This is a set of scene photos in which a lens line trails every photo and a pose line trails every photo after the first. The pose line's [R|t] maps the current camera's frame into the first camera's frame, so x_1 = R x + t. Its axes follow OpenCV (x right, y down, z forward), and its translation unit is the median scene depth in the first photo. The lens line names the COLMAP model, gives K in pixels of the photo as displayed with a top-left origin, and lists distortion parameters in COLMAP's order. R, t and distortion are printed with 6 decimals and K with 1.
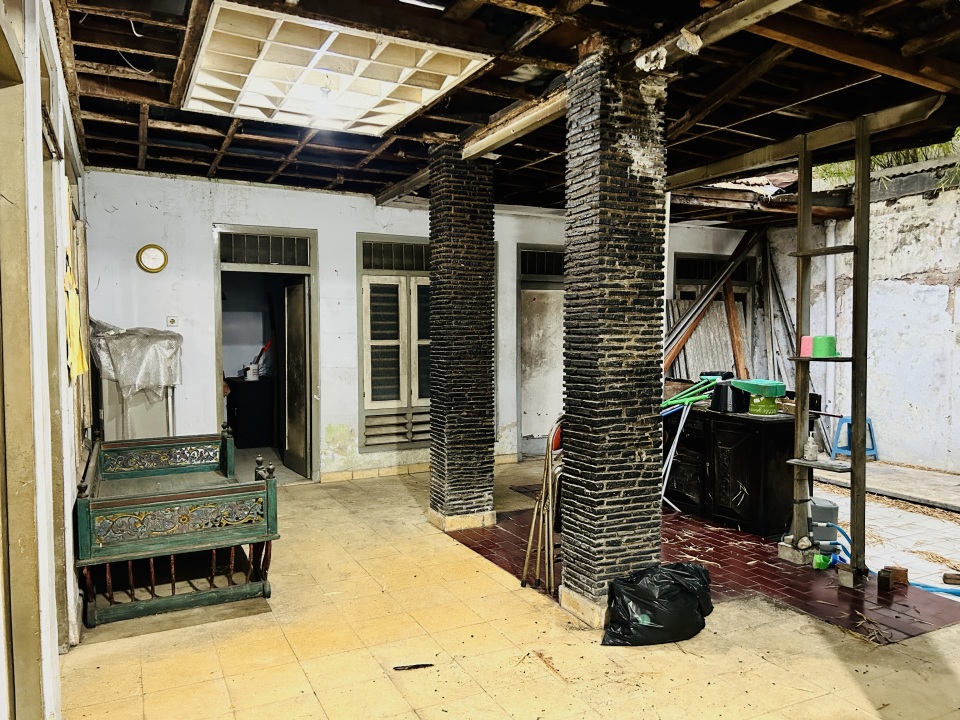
lens RADIAL K [[721.3, 0, 484.9], [0, 721.3, 362.2], [0, 0, 1]] dist [0.063938, -0.071090]
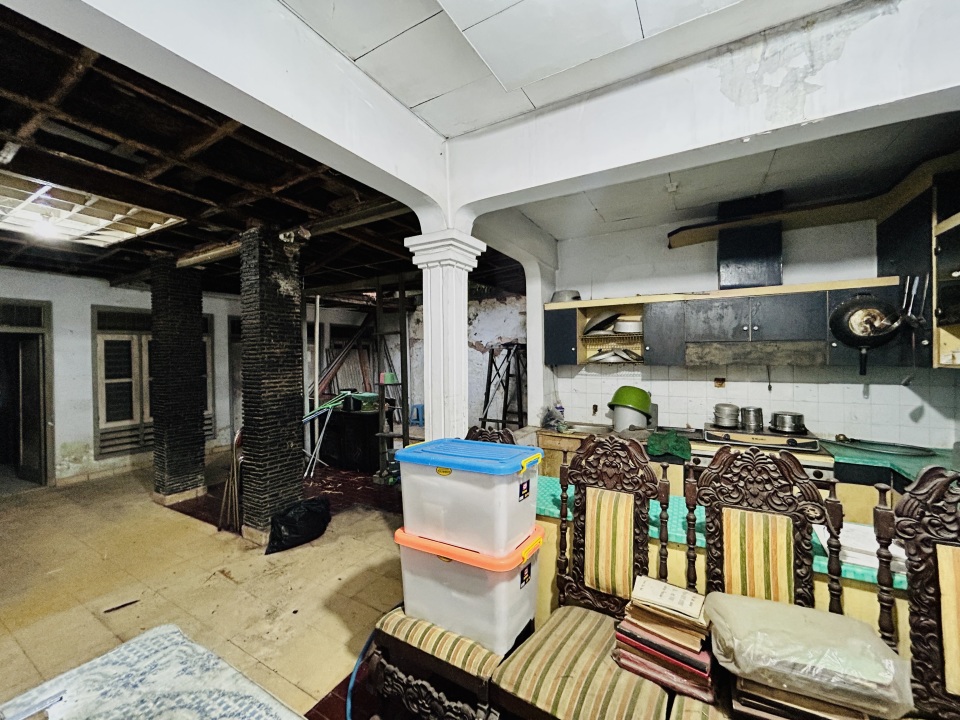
lens RADIAL K [[390.6, 0, 476.8], [0, 390.6, 357.3], [0, 0, 1]] dist [-0.001309, 0.001874]
pose [[0.838666, -0.012792, 0.544496, 0.058730], [0.037088, 0.998745, -0.033661, -0.032168], [-0.543382, 0.048425, 0.838088, -0.079251]]
